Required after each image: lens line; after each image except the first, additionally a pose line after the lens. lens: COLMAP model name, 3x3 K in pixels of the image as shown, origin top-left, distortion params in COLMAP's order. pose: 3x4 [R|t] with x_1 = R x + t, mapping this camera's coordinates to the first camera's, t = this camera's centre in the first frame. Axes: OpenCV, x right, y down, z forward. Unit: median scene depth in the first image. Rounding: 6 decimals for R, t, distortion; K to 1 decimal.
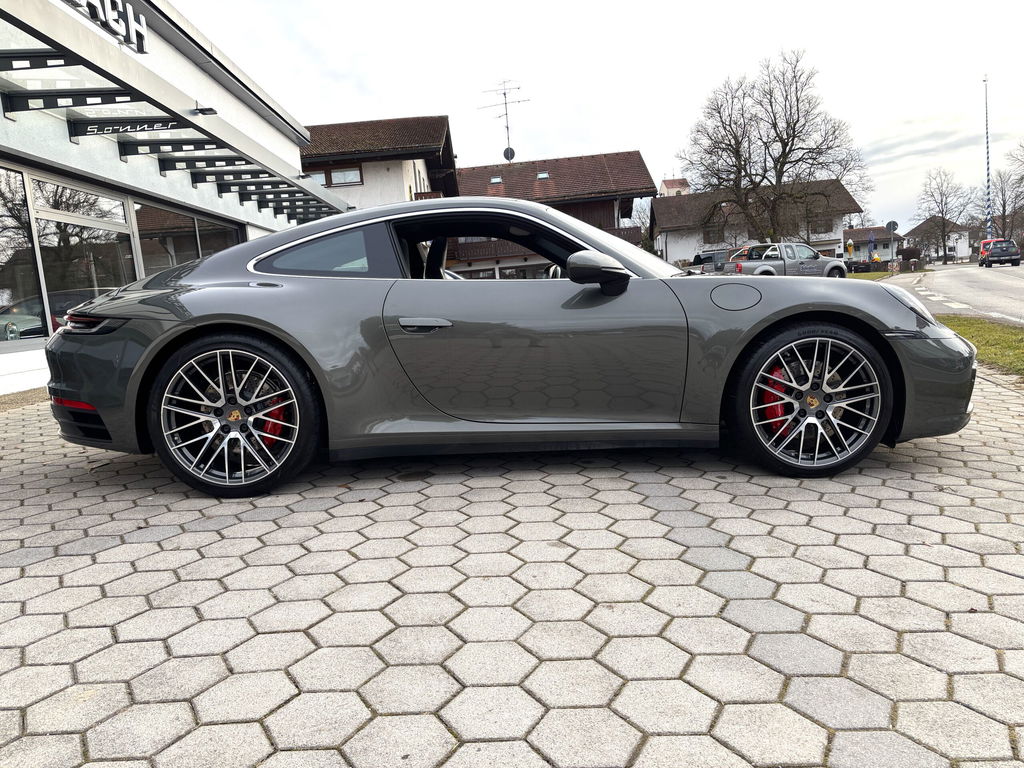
lens RADIAL K [[785.6, 0, 512.0], [0, 785.6, 384.0], [0, 0, 1]] dist [0.047563, -0.047406]
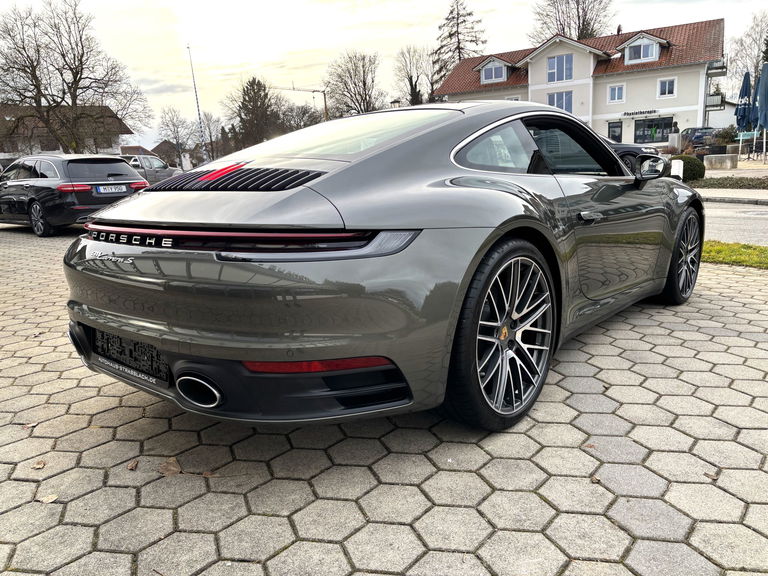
lens RADIAL K [[589.2, 0, 384.0], [0, 589.2, 288.0], [0, 0, 1]] dist [0.047563, -0.047406]
pose [[0.642143, -0.133701, 0.754835, -0.082034], [0.104788, 0.990739, 0.086343, -0.007035], [-0.759389, 0.023653, 0.650207, 0.060515]]
